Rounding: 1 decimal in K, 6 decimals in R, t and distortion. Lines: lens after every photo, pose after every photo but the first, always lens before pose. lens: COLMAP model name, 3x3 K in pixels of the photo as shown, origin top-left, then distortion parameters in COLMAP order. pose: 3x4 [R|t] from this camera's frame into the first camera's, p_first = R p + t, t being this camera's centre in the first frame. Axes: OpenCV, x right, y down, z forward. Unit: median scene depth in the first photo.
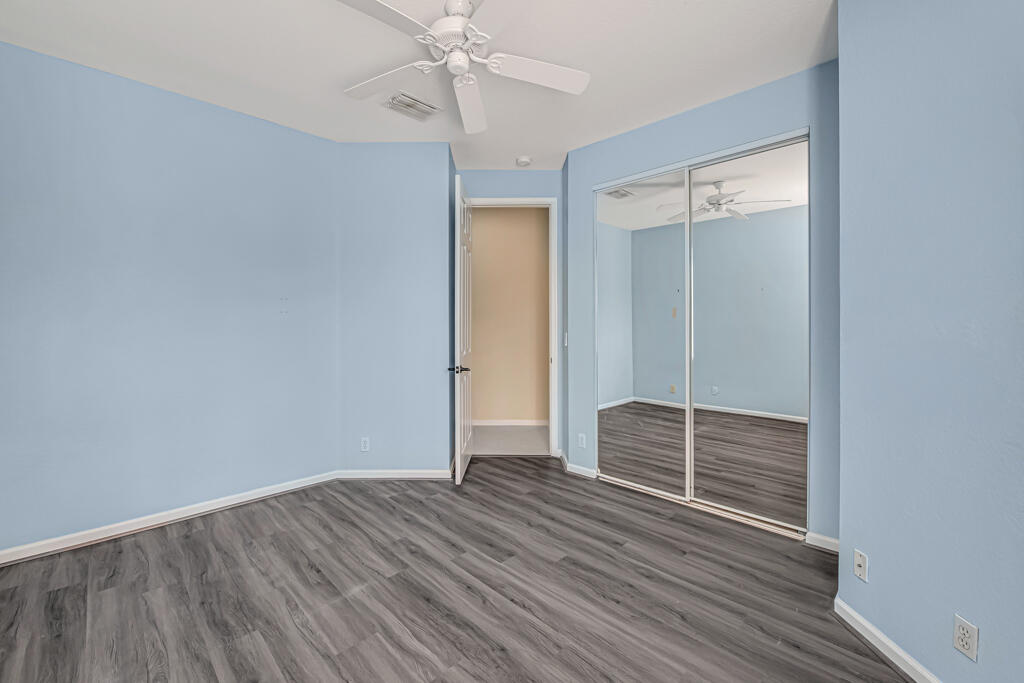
lens RADIAL K [[426.9, 0, 517.1], [0, 426.9, 339.7], [0, 0, 1]] dist [-0.000719, -0.008740]
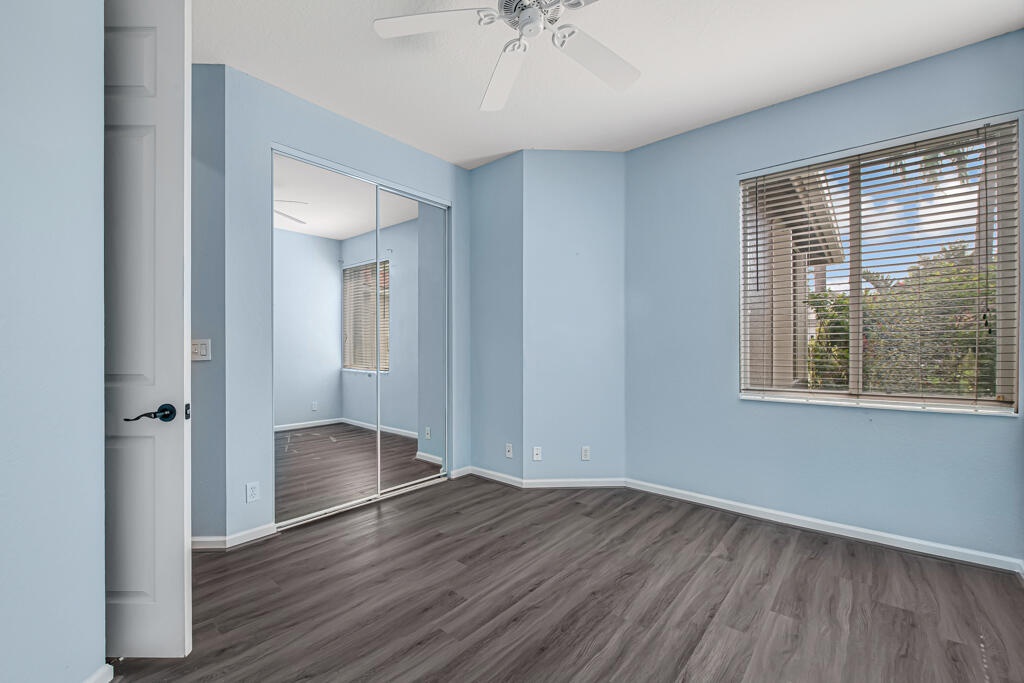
lens RADIAL K [[426.9, 0, 517.1], [0, 426.9, 339.7], [0, 0, 1]] dist [-0.000719, -0.008740]
pose [[-0.089998, 0.020422, 0.995733, -0.907434], [0.034768, 0.999245, -0.017351, 0.029709], [-0.995335, 0.033058, -0.090640, 0.977157]]
